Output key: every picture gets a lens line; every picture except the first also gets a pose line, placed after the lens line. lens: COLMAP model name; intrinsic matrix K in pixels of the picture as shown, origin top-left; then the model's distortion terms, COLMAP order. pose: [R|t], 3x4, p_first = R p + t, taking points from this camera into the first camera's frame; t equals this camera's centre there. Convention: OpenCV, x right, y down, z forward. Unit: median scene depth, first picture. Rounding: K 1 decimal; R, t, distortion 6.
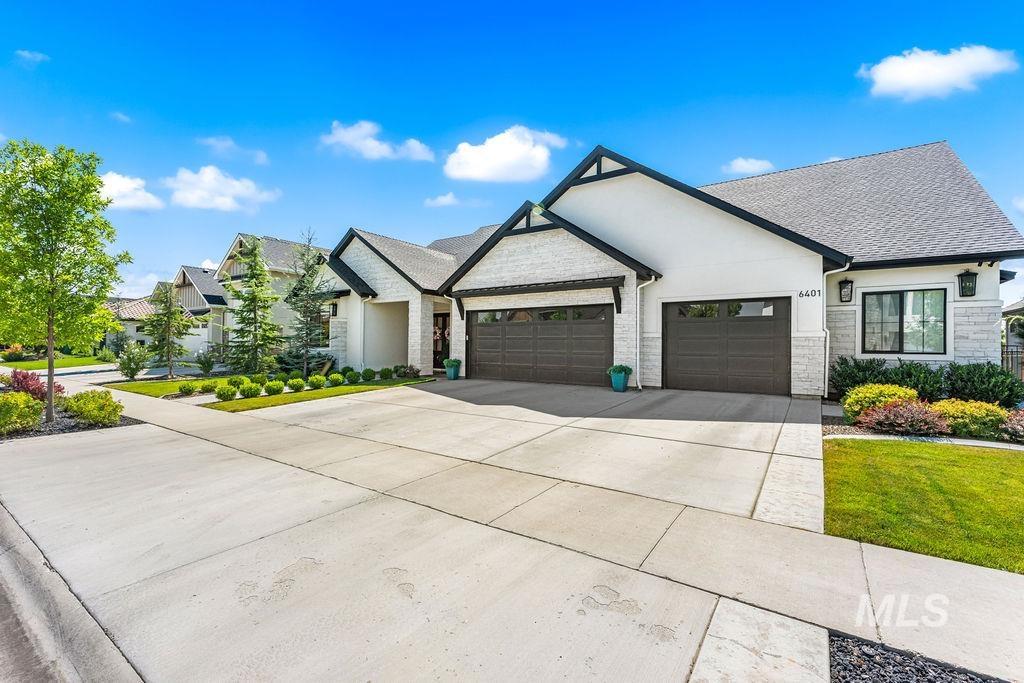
lens RADIAL K [[436.7, 0, 512.0], [0, 436.7, 341.5], [0, 0, 1]] dist [0.000056, -0.000019]
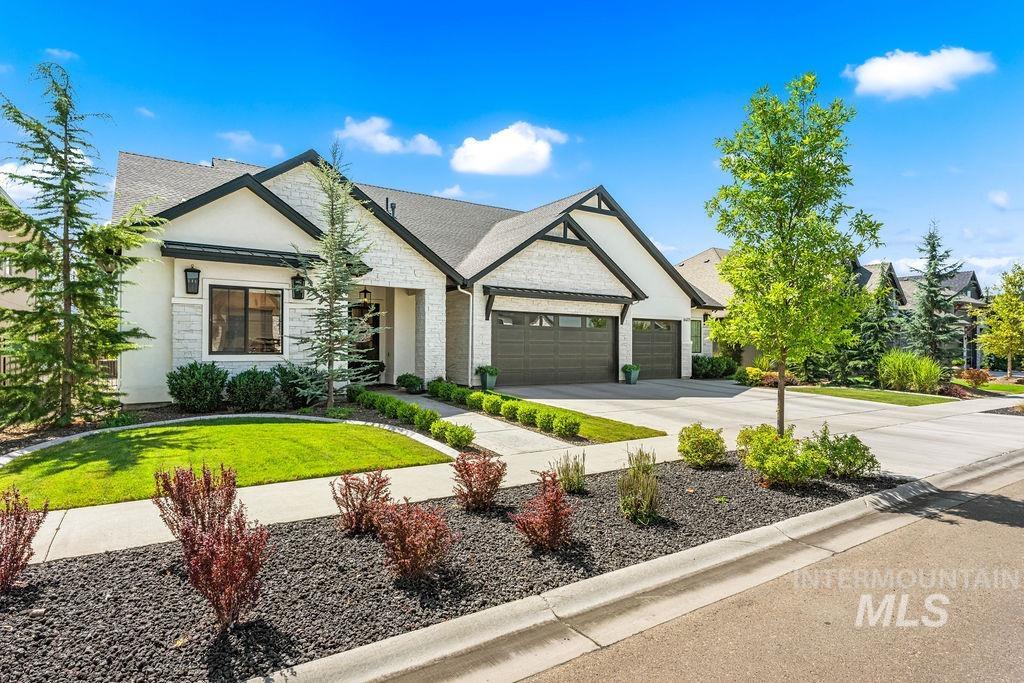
lens RADIAL K [[582.0, 0, 512.0], [0, 582.0, 341.5], [0, 0, 1]] dist [0.000607, 0.000152]
pose [[0.350991, 0.007648, 0.936347, -1.259570], [-0.009615, 0.999943, -0.004564, -0.002617], [-0.936329, -0.007401, 0.351045, 0.589348]]
